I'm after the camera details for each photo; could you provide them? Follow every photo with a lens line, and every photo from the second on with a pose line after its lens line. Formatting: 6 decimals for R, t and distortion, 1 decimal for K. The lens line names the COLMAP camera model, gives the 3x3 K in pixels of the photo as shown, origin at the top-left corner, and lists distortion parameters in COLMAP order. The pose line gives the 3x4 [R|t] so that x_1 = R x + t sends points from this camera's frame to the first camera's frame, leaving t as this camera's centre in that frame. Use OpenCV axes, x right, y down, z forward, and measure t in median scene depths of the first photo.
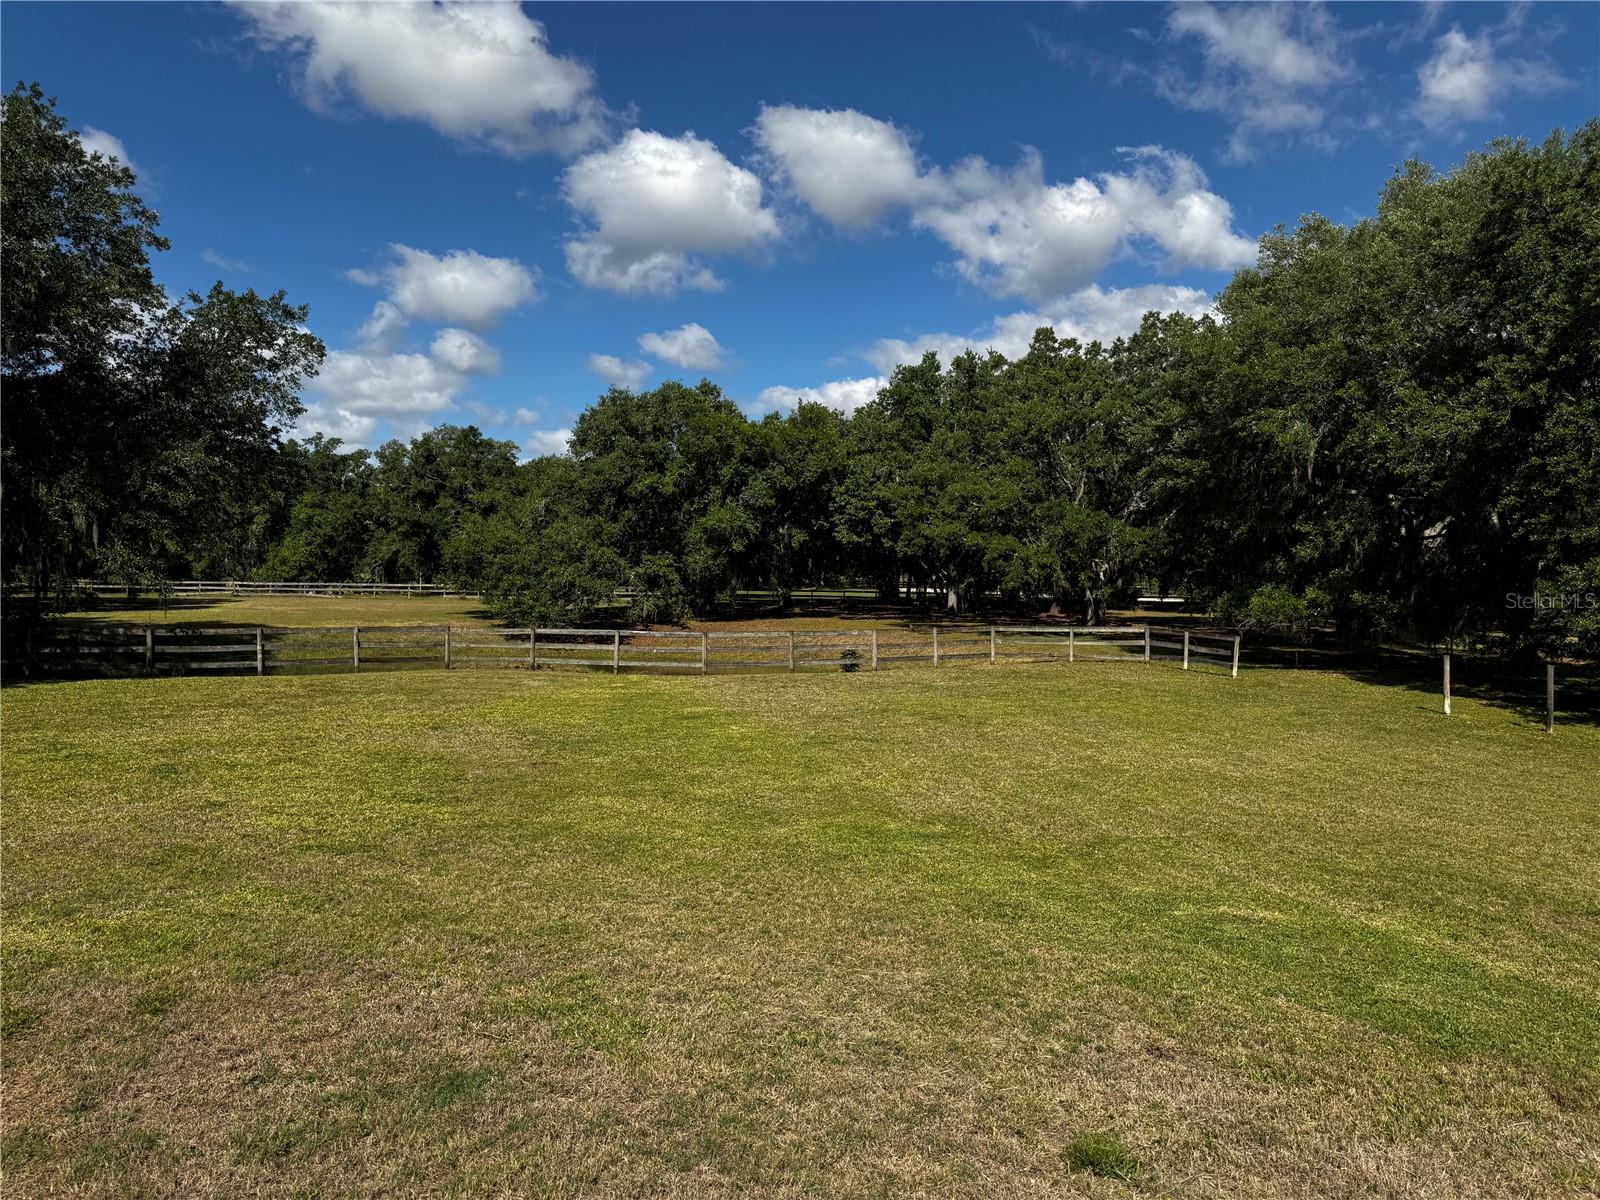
lens RADIAL K [[1112.8, 0, 800.0], [0, 1112.8, 600.0], [0, 0, 1]] dist [-0.007113, -0.002734]
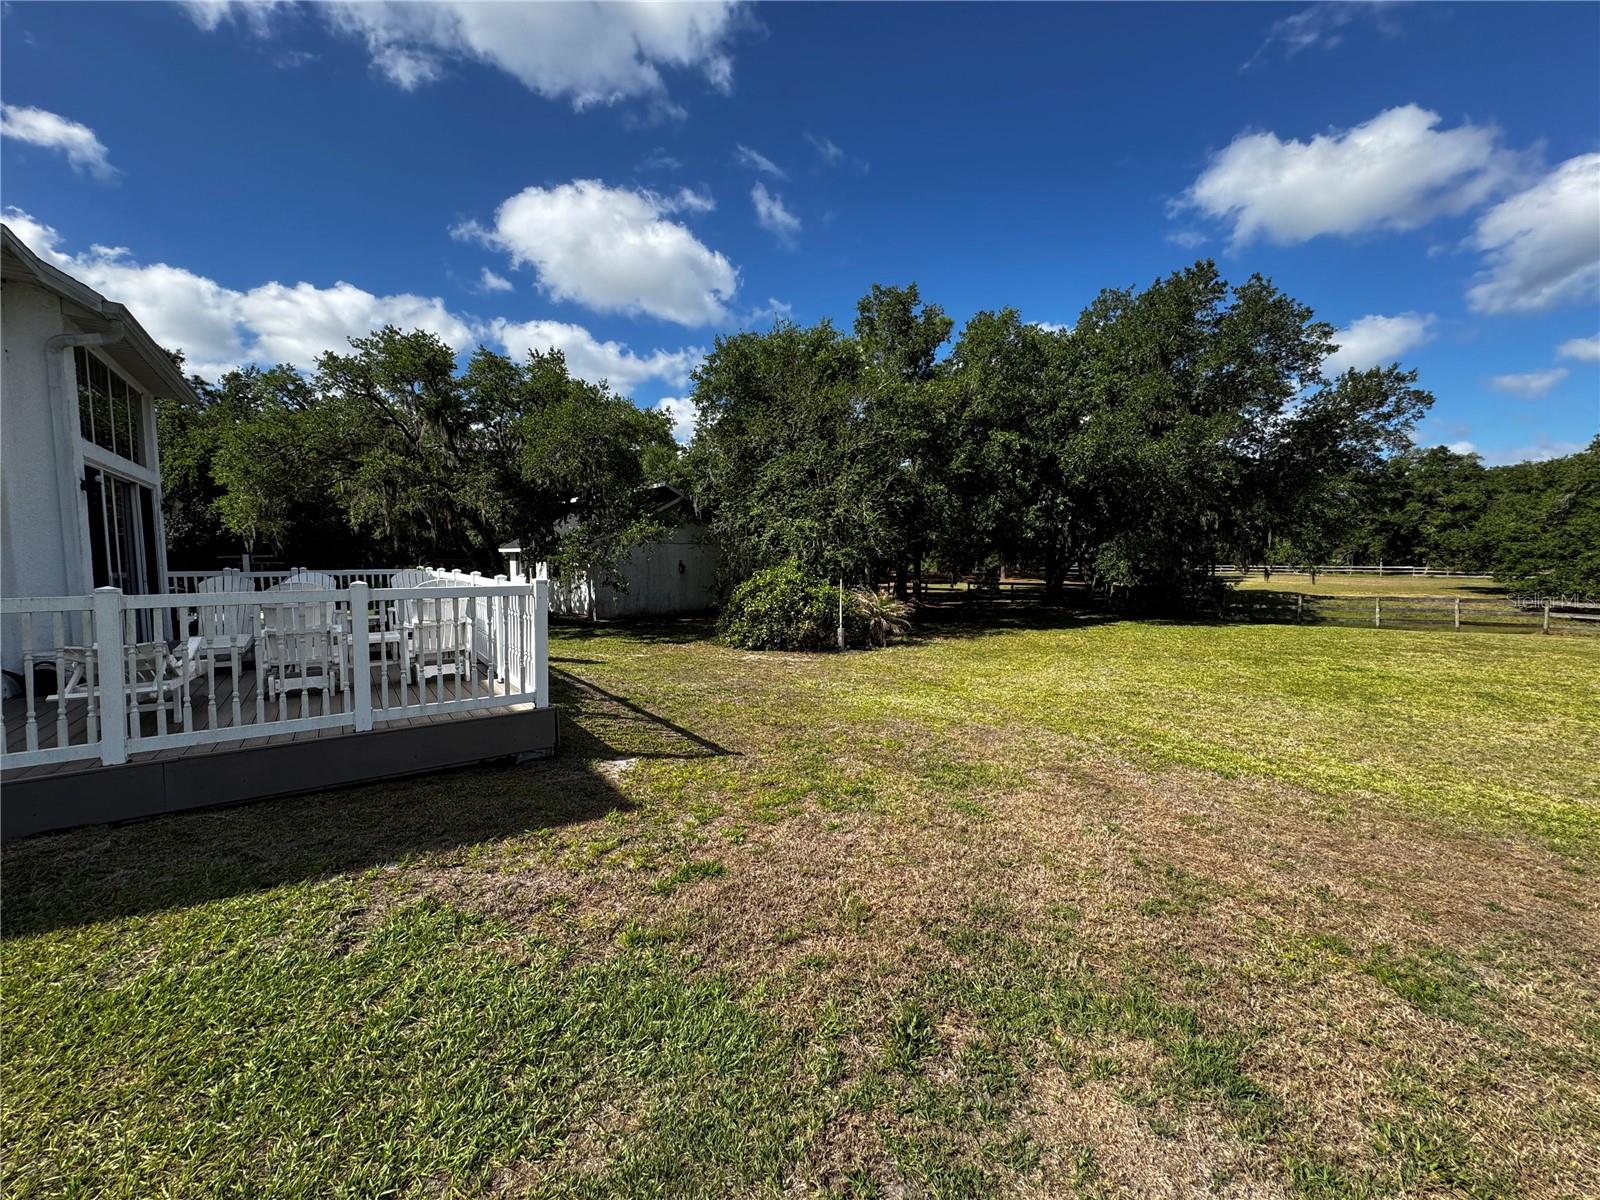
lens RADIAL K [[637.9, 0, 797.6], [0, 637.9, 602.4], [0, 0, 1]] dist [-0.002132, 0.000202]
pose [[0.533443, 0.044245, -0.844678, -0.100045], [-0.009574, 0.998883, 0.046276, 0.000542], [0.845782, -0.016599, 0.533270, -0.061228]]
